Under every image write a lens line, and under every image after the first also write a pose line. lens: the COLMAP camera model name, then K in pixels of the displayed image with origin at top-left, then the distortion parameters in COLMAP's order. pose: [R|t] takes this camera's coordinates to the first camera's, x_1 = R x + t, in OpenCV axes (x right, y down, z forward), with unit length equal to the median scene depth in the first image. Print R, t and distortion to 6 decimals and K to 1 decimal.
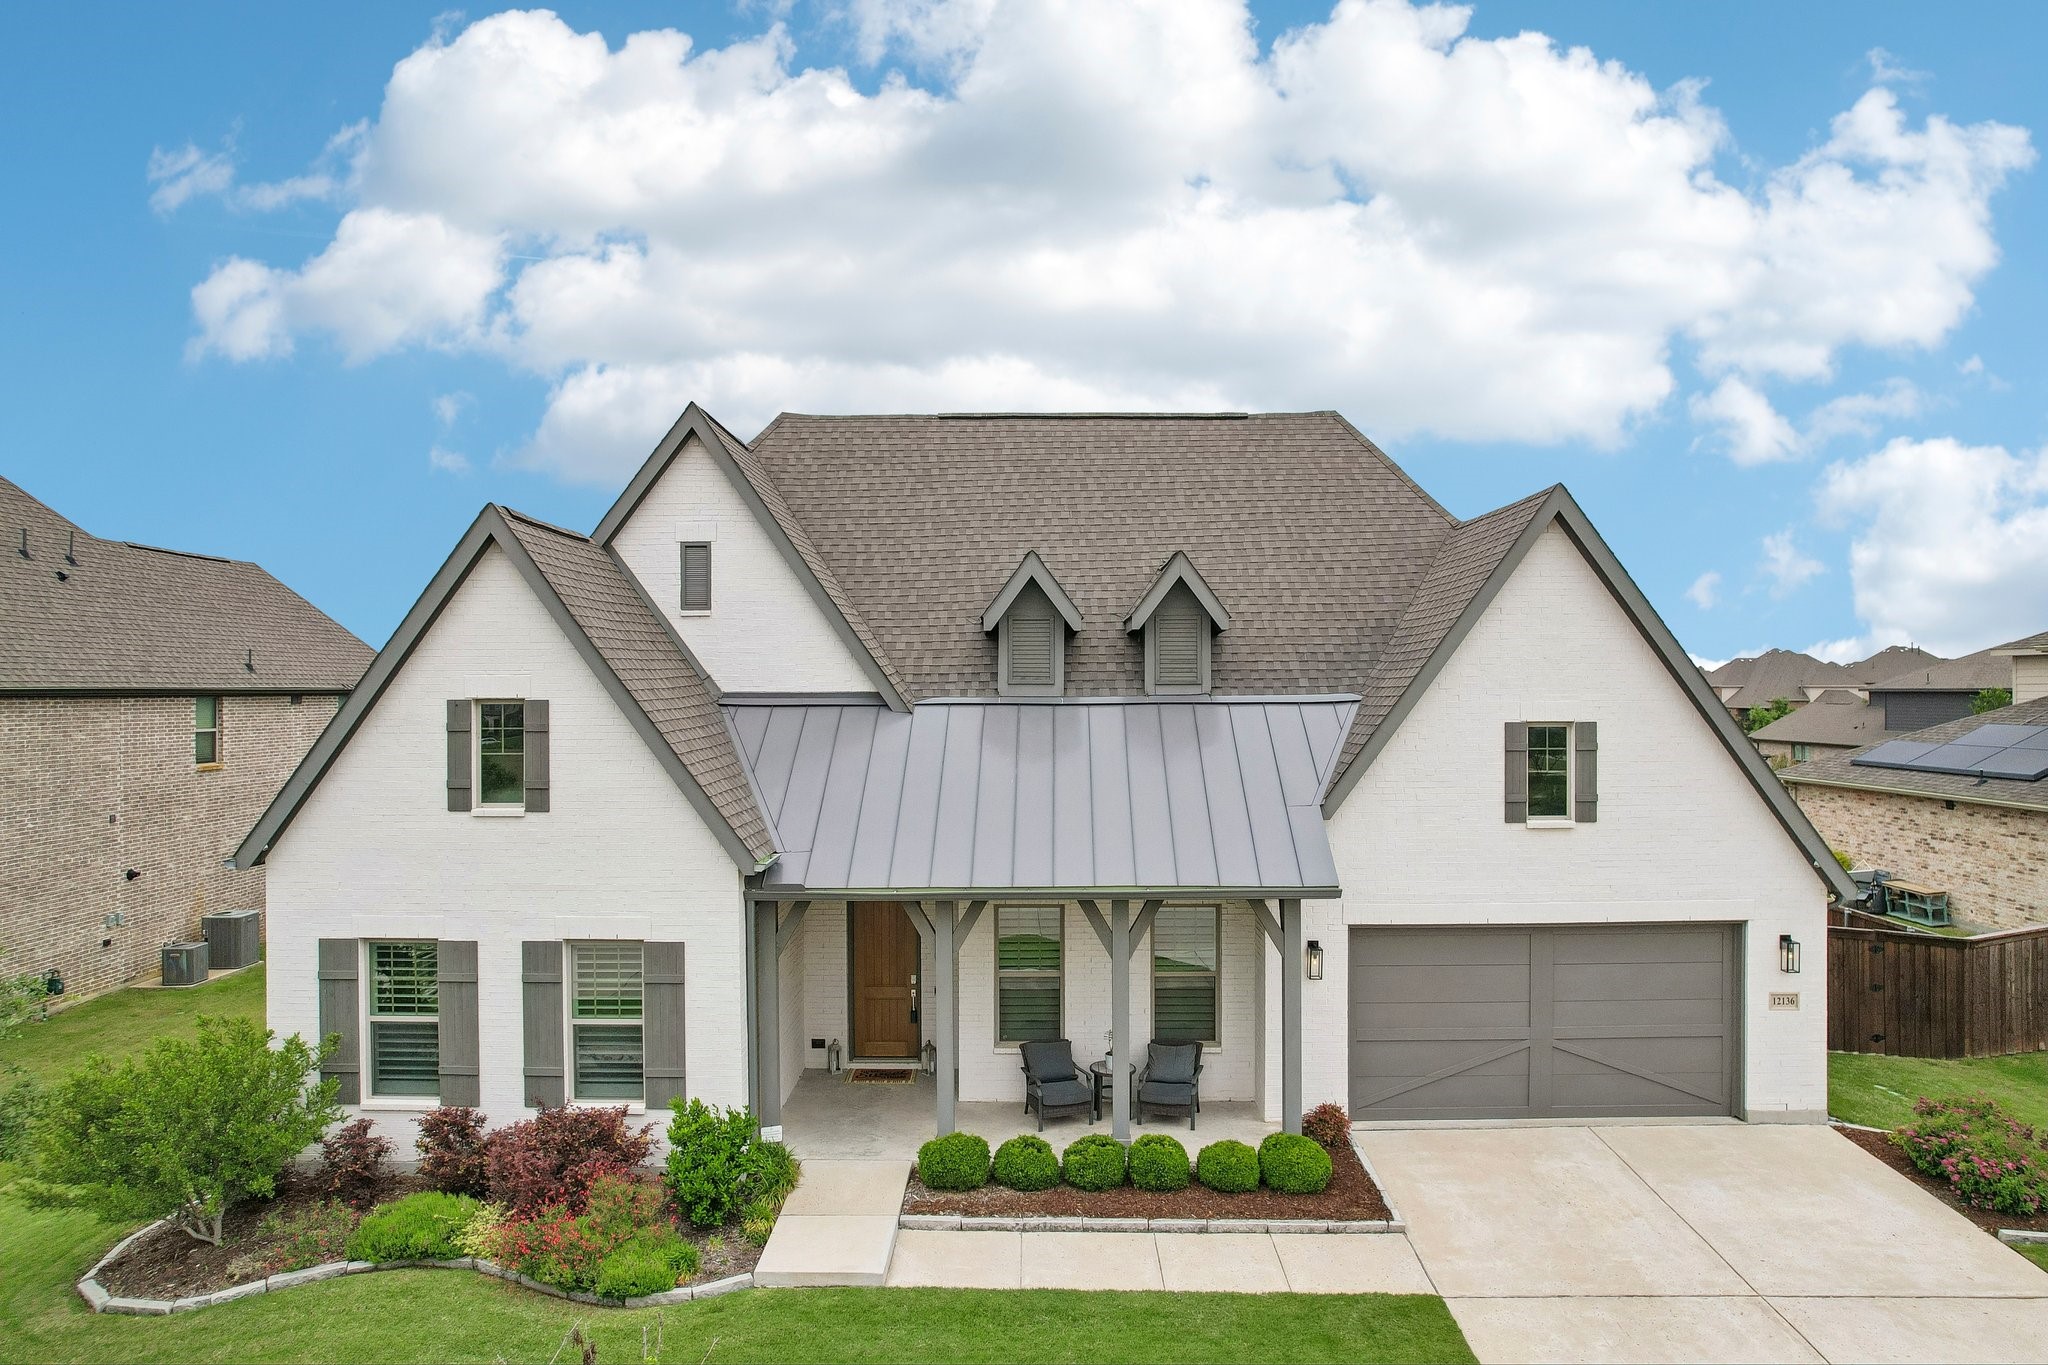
lens RADIAL K [[1302.5, 0, 1025.0], [0, 1302.5, 682.6], [0, 0, 1]] dist [-0.010940, -0.000964]
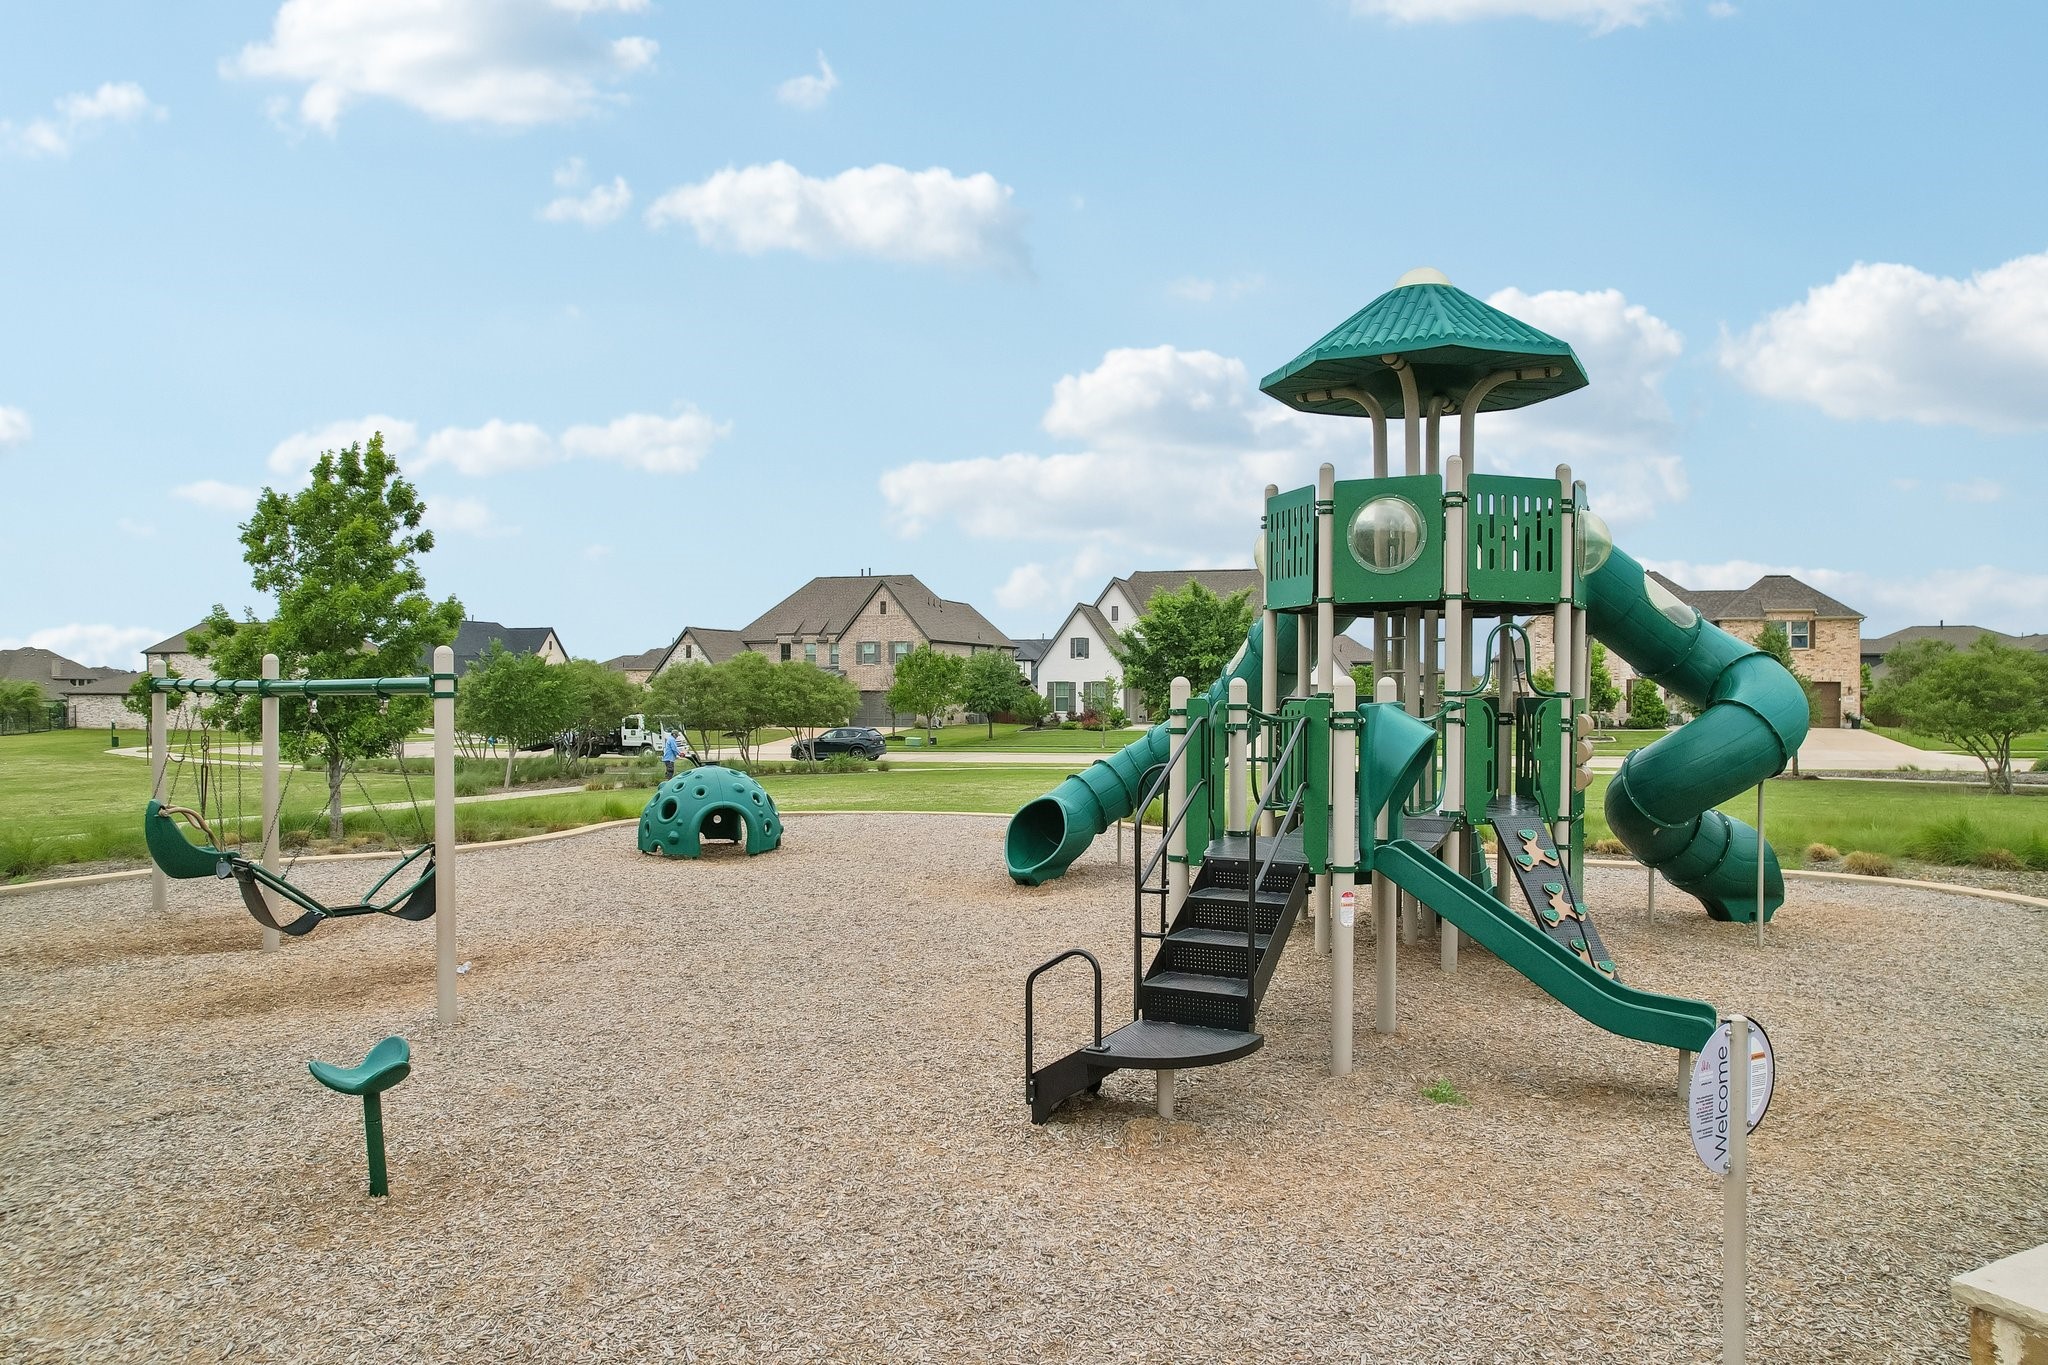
lens RADIAL K [[1302.5, 0, 1025.8], [0, 1302.5, 676.0], [0, 0, 1]] dist [-0.010940, -0.000964]
pose [[0.946955, 0.007299, -0.321283, 0.935752], [-0.006103, 0.999970, 0.004732, 0.118402], [0.321308, -0.002520, 0.946972, -3.483550]]
